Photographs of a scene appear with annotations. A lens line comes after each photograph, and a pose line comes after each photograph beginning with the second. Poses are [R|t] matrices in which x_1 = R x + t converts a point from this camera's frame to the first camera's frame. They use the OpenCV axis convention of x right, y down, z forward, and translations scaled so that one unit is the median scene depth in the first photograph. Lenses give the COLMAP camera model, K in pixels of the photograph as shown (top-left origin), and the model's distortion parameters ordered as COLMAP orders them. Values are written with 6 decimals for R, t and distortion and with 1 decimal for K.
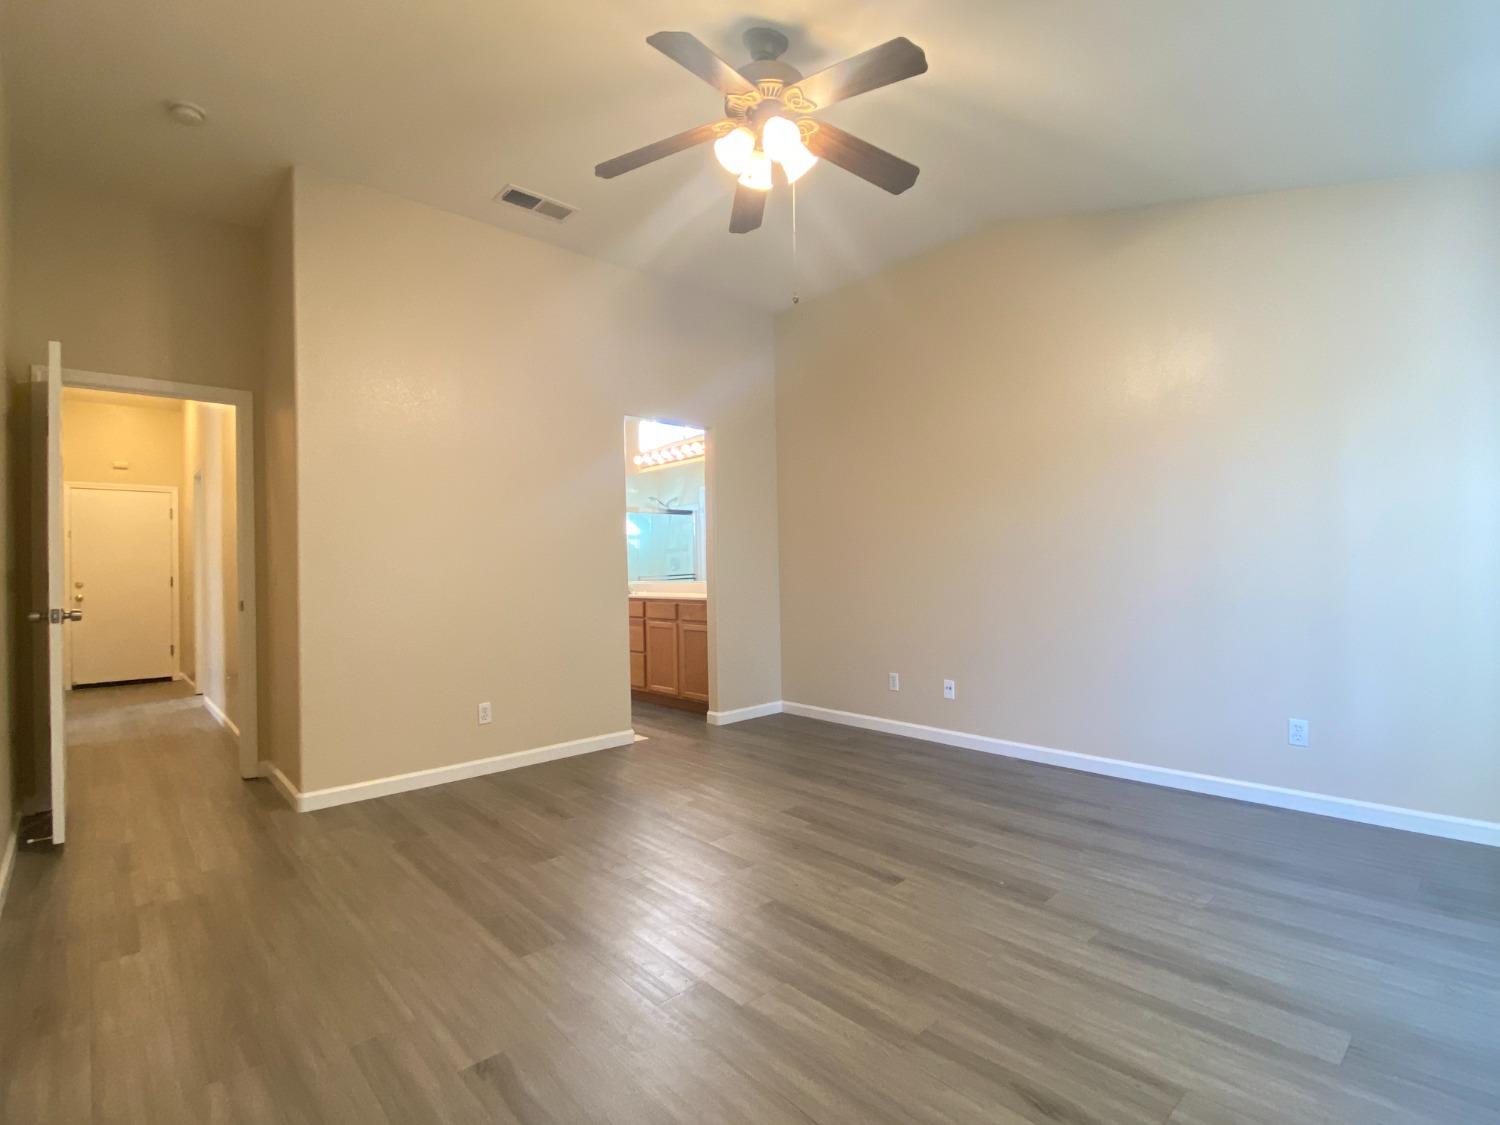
lens RADIAL K [[721.7, 0, 750.0], [0, 721.7, 562.5], [0, 0, 1]] dist [0.031887, -0.027809]
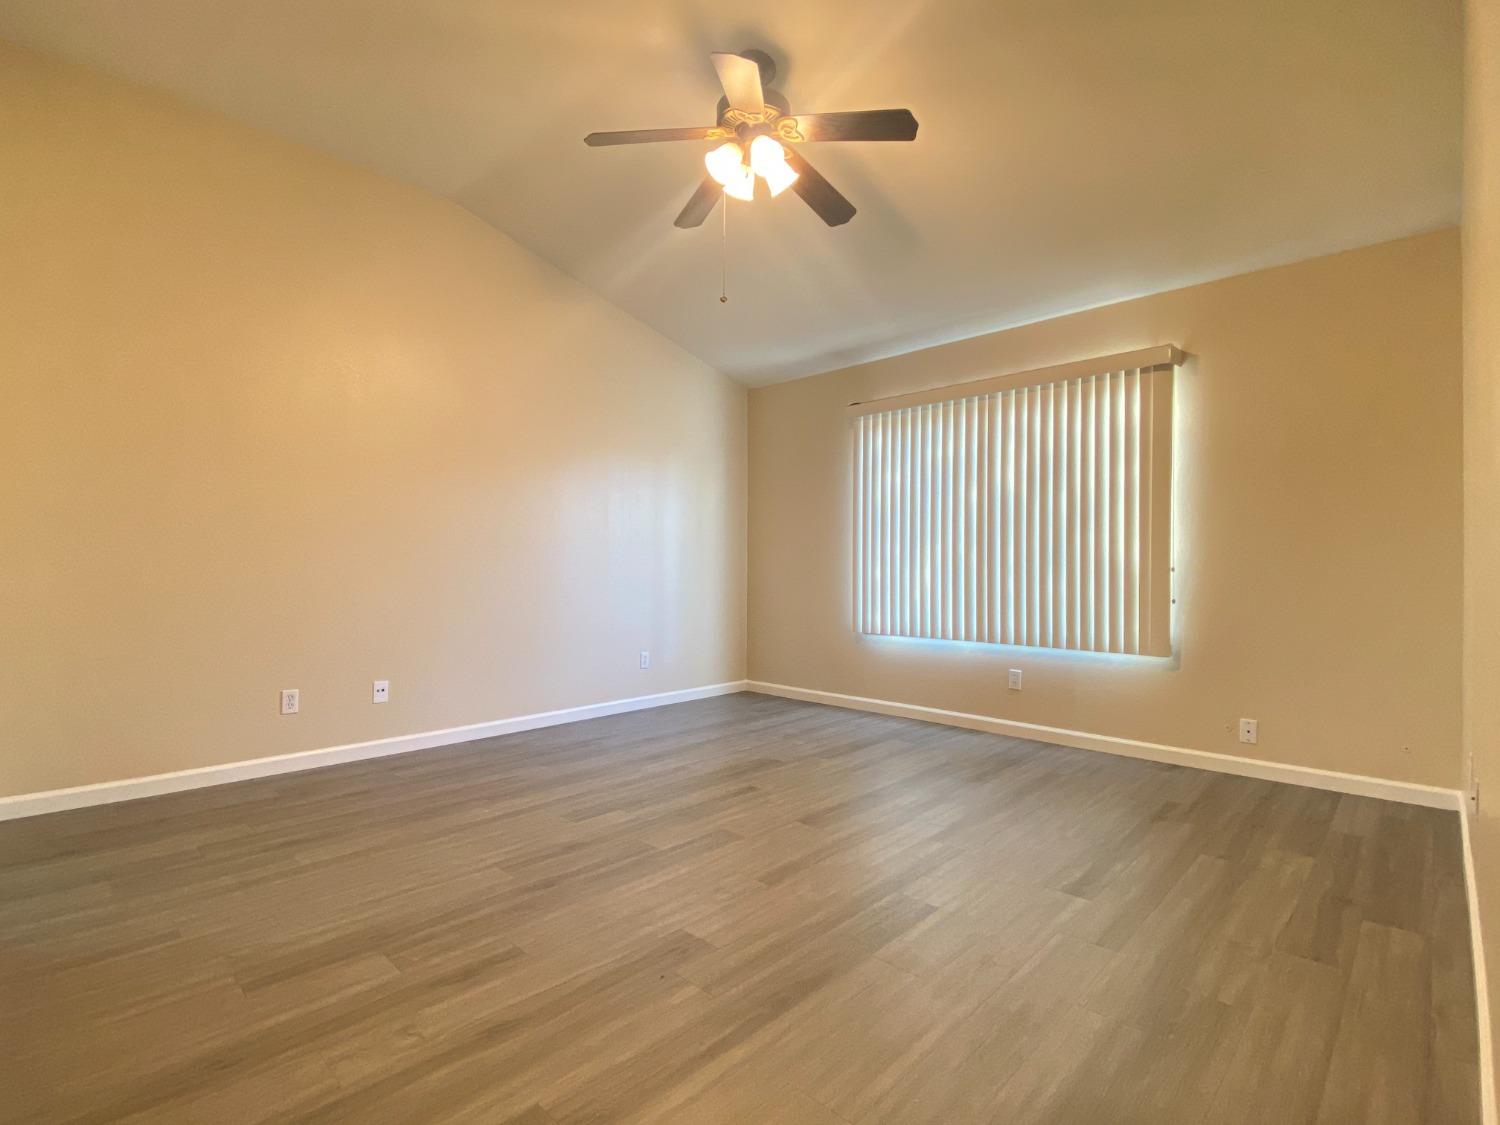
lens RADIAL K [[721.7, 0, 750.0], [0, 721.7, 562.5], [0, 0, 1]] dist [0.031887, -0.027809]
pose [[-0.072573, 0.022952, 0.997099, -0.993254], [-0.012607, 0.999634, -0.023928, 0.058366], [-0.997283, -0.014307, -0.072257, 0.999269]]
